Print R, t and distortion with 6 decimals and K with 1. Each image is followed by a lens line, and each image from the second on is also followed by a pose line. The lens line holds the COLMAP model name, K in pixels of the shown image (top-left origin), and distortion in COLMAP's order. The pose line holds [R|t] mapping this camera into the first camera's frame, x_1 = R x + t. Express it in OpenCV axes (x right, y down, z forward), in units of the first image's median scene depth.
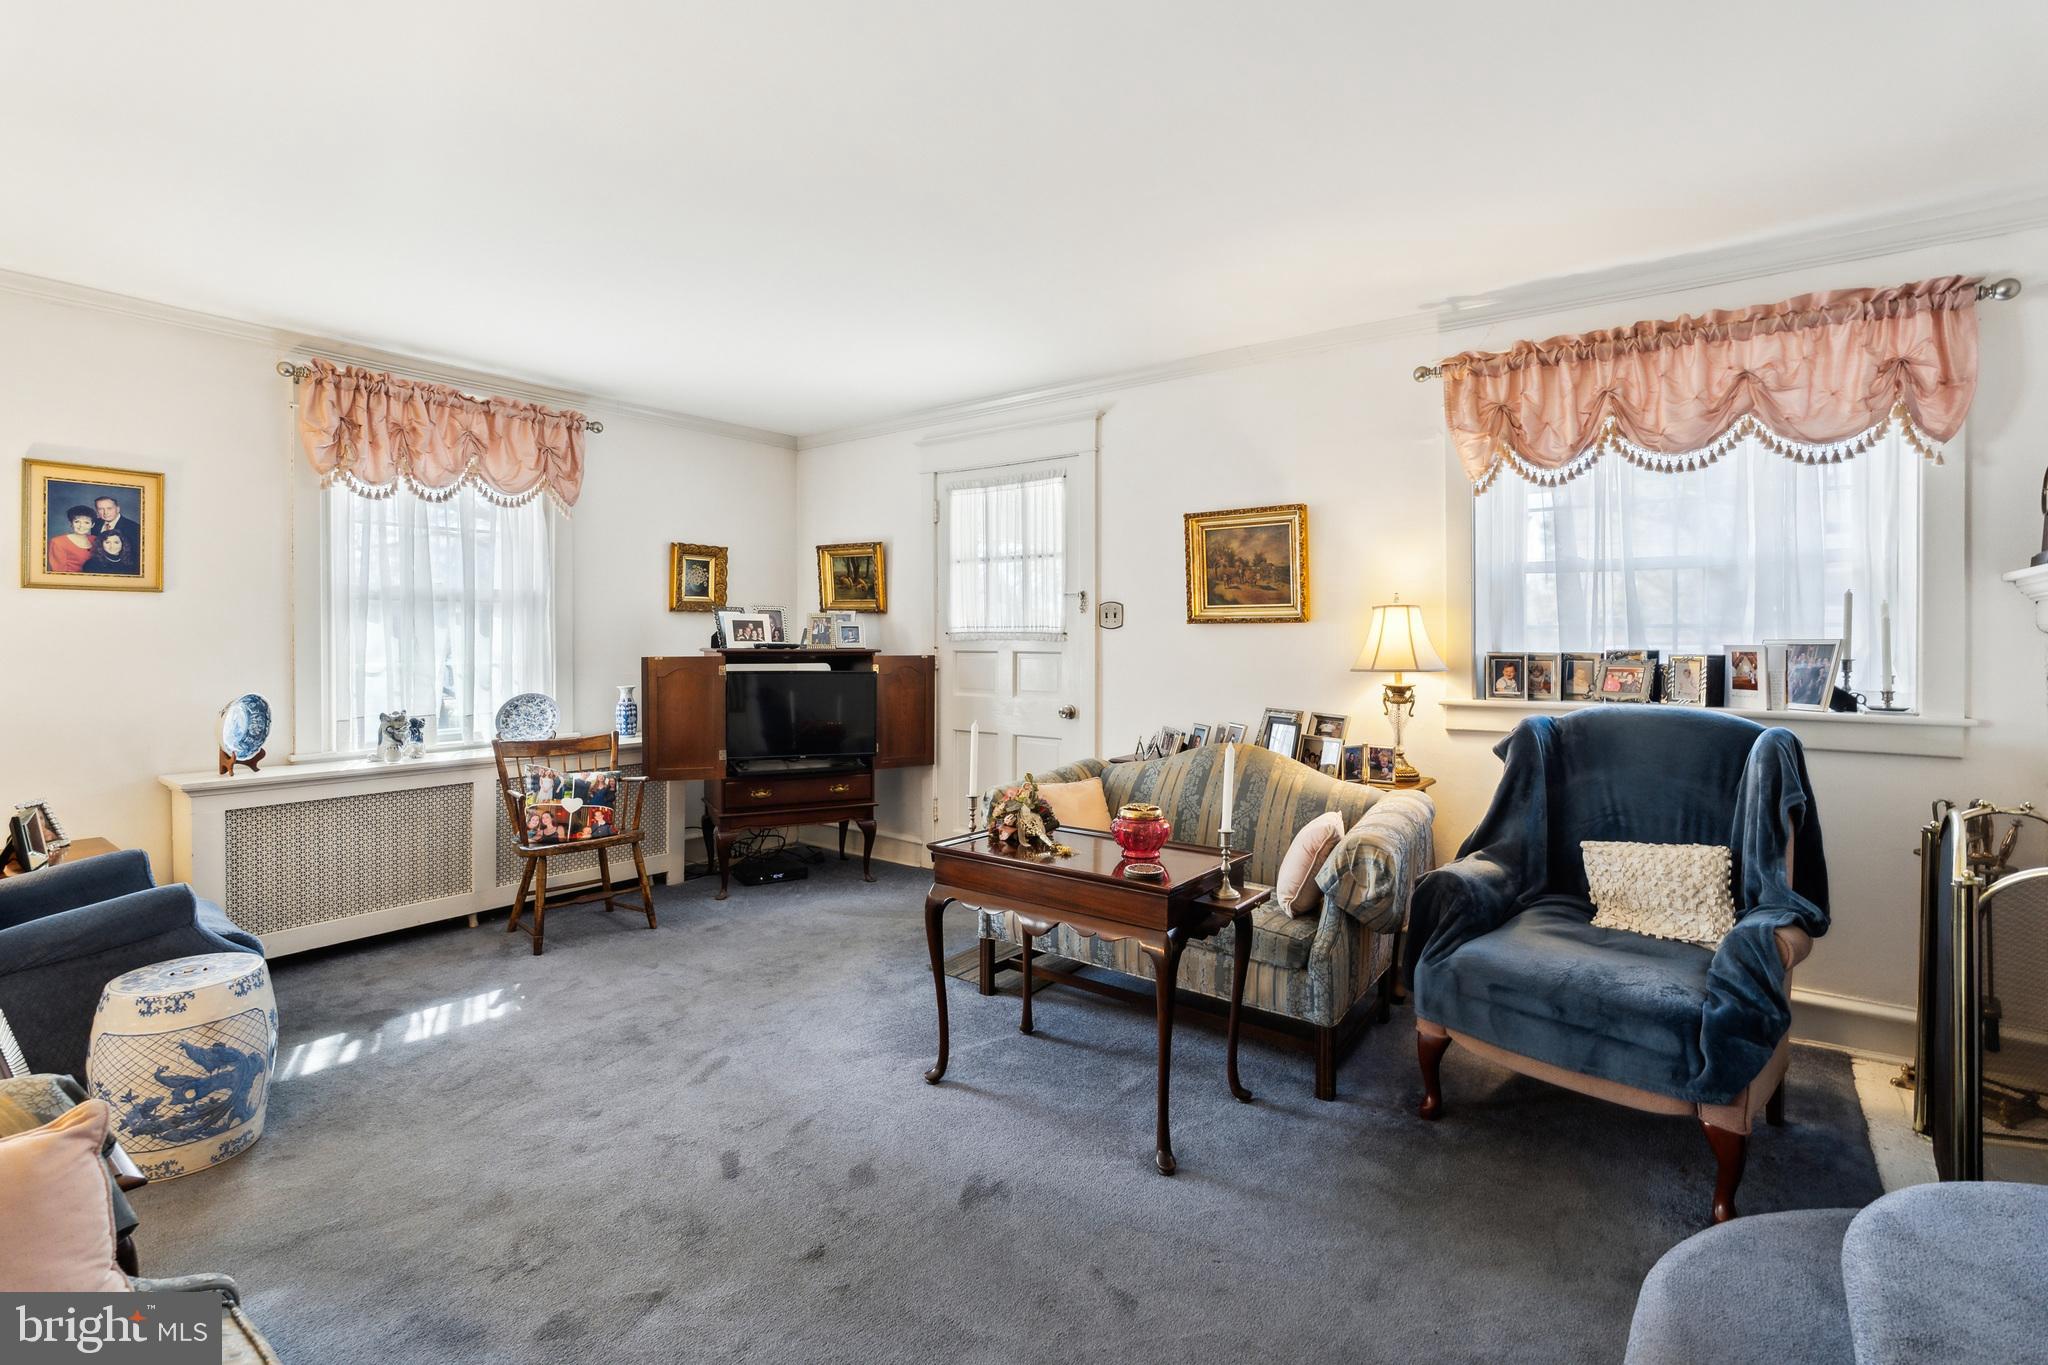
lens RADIAL K [[927.3, 0, 1032.3], [0, 927.3, 633.4], [0, 0, 1]] dist [0.000691, 0.002002]
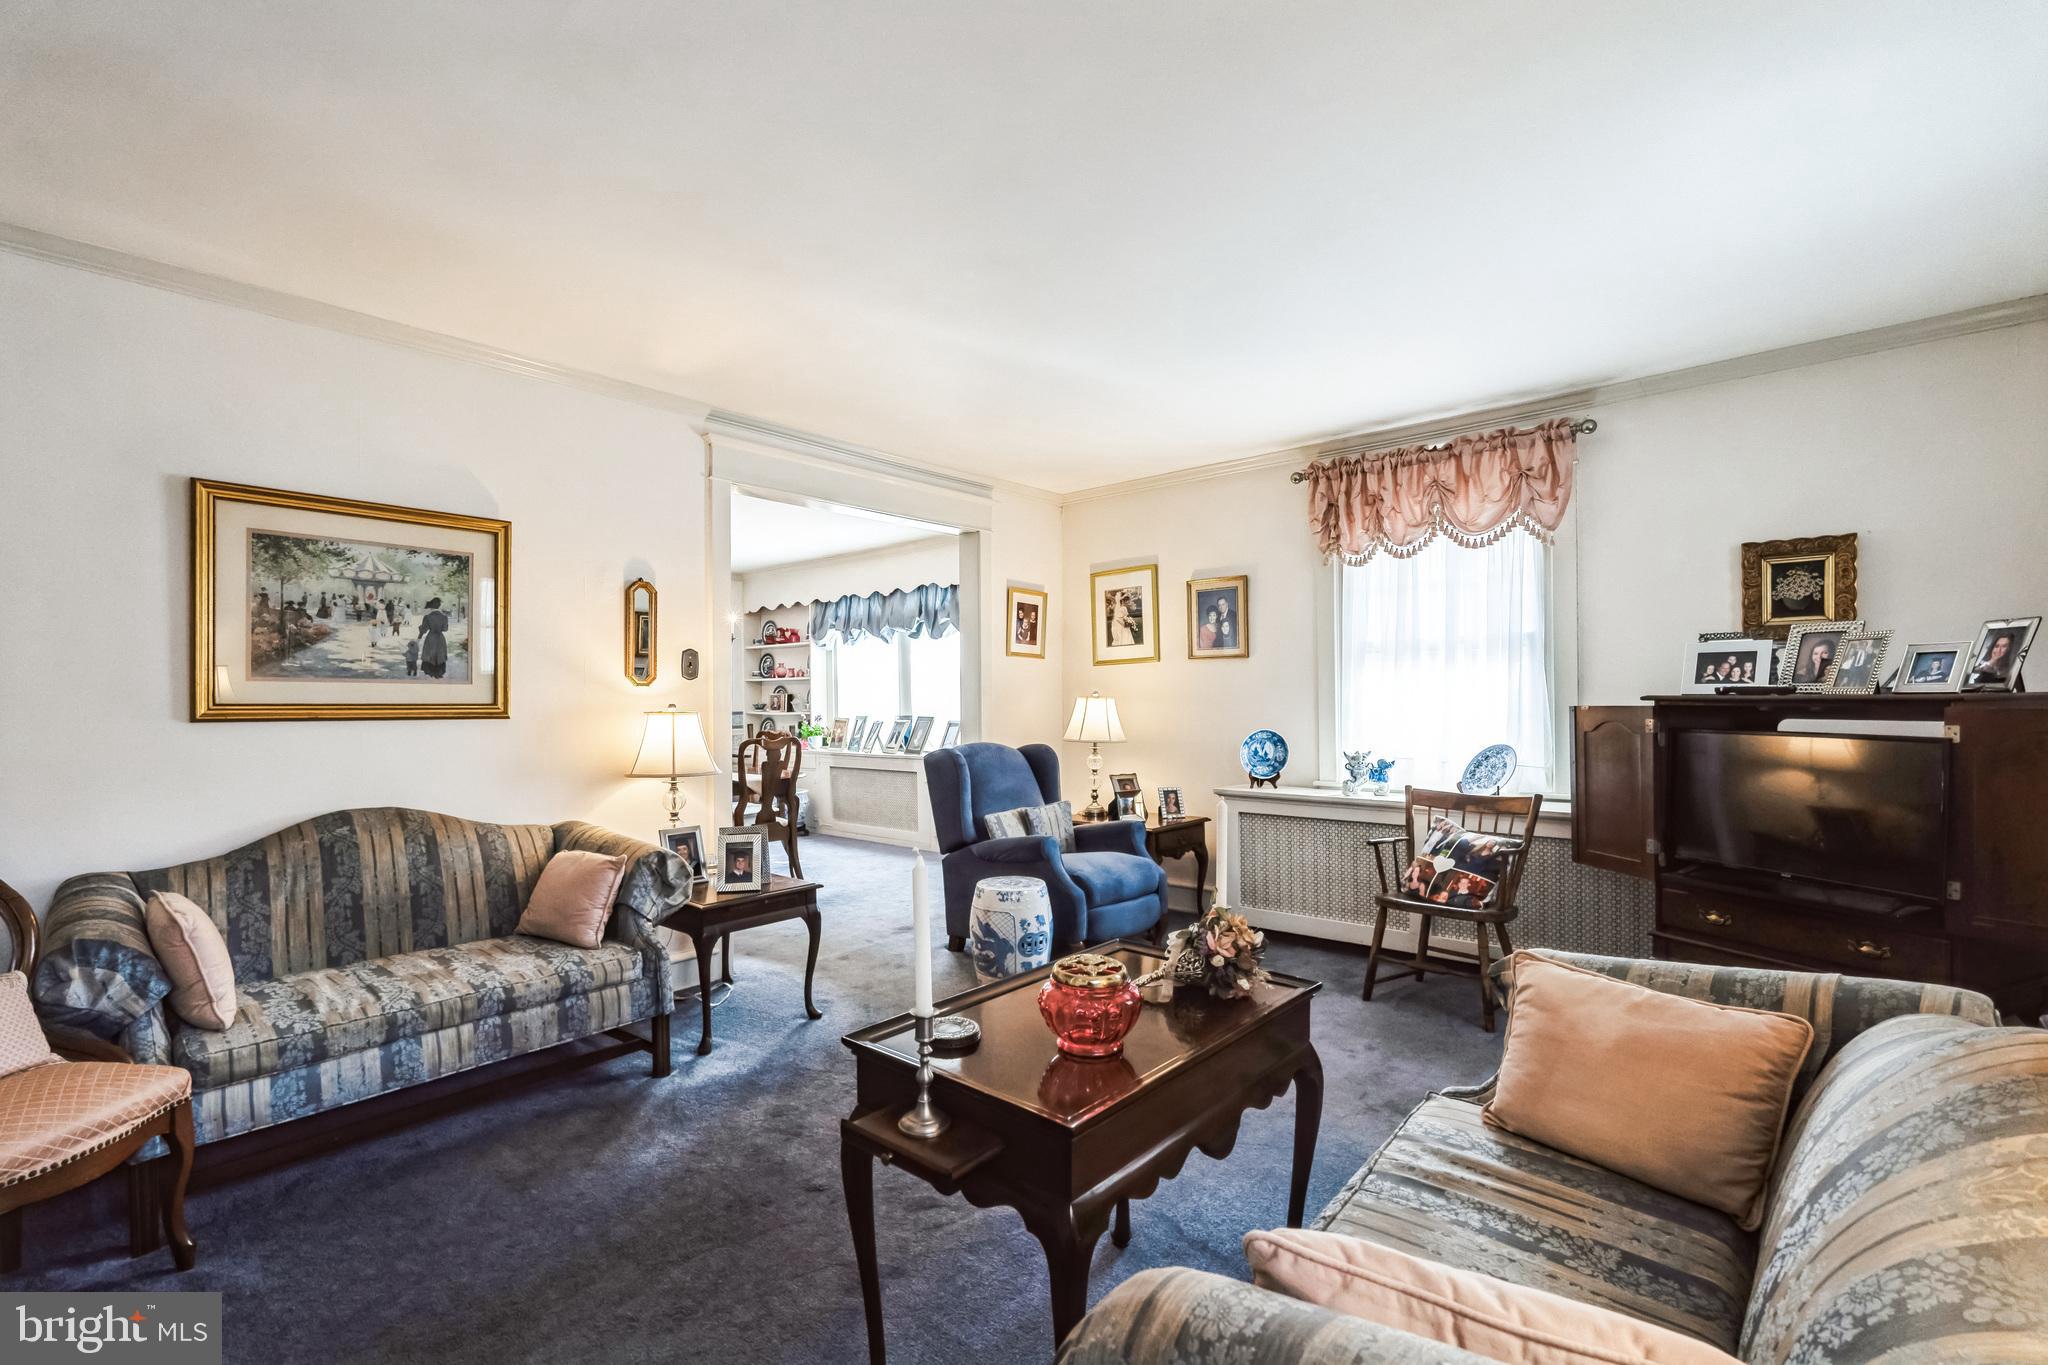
lens RADIAL K [[927.3, 0, 1026.5], [0, 927.3, 698.7], [0, 0, 1]] dist [0.000691, 0.002002]
pose [[-0.077998, -0.000208, -0.996954, 0.454528], [0.015646, 0.999877, -0.001433, 0.014594], [0.996831, -0.015710, -0.077985, 0.656805]]
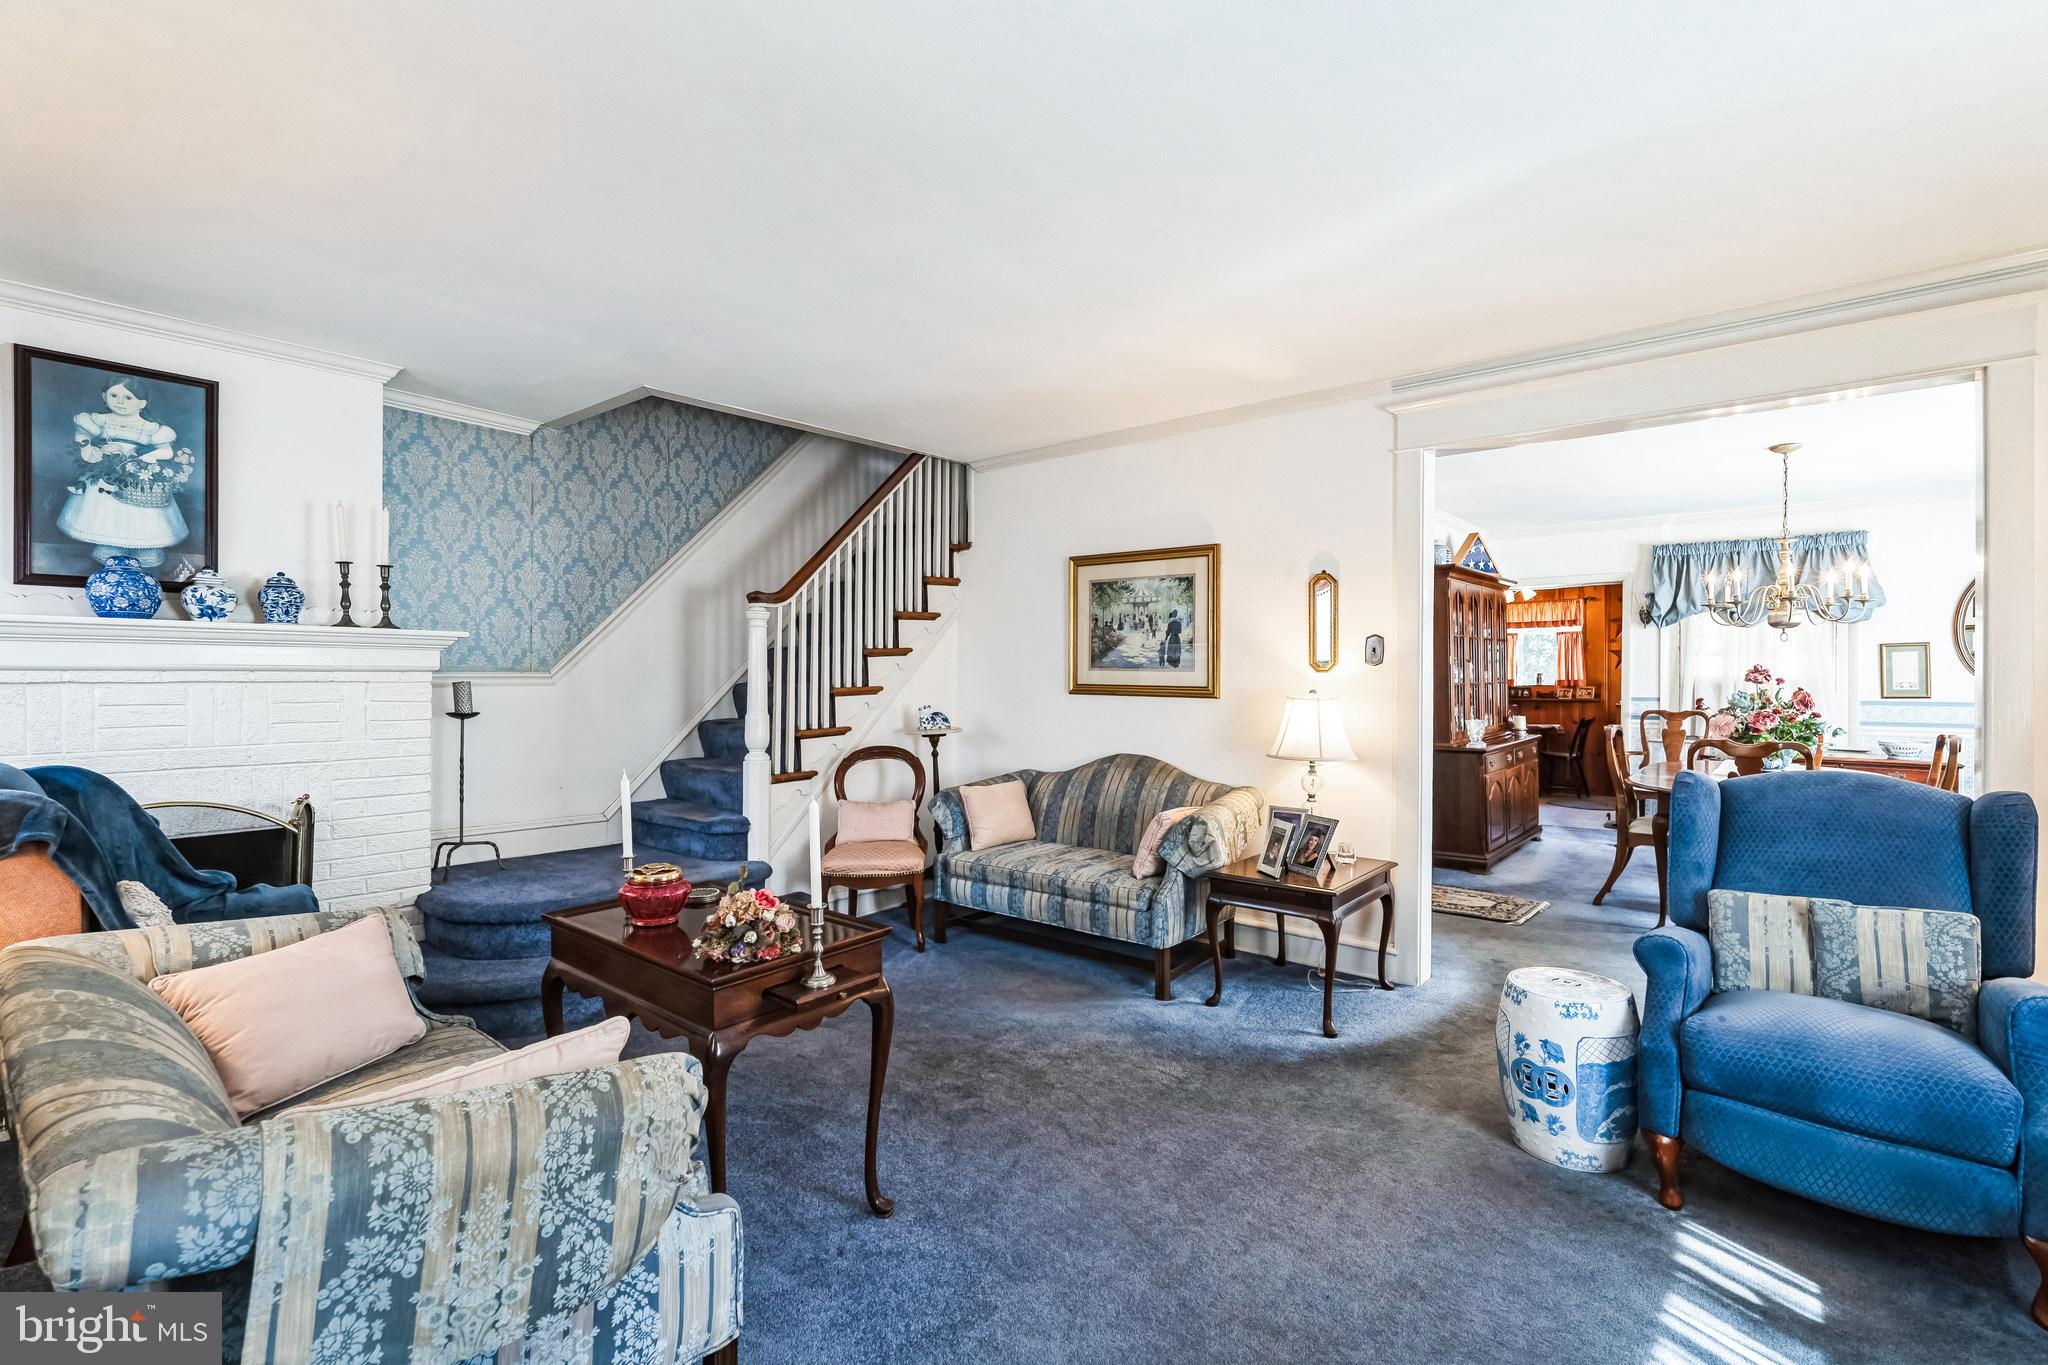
lens RADIAL K [[927.3, 0, 1036.4], [0, 927.3, 683.3], [0, 0, 1]] dist [0.000691, 0.002002]
pose [[-0.997946, -0.002917, 0.063989, -0.203131], [-0.002842, 0.999995, 0.001255, 0.005832], [-0.063992, 0.001070, -0.997950, 1.203883]]
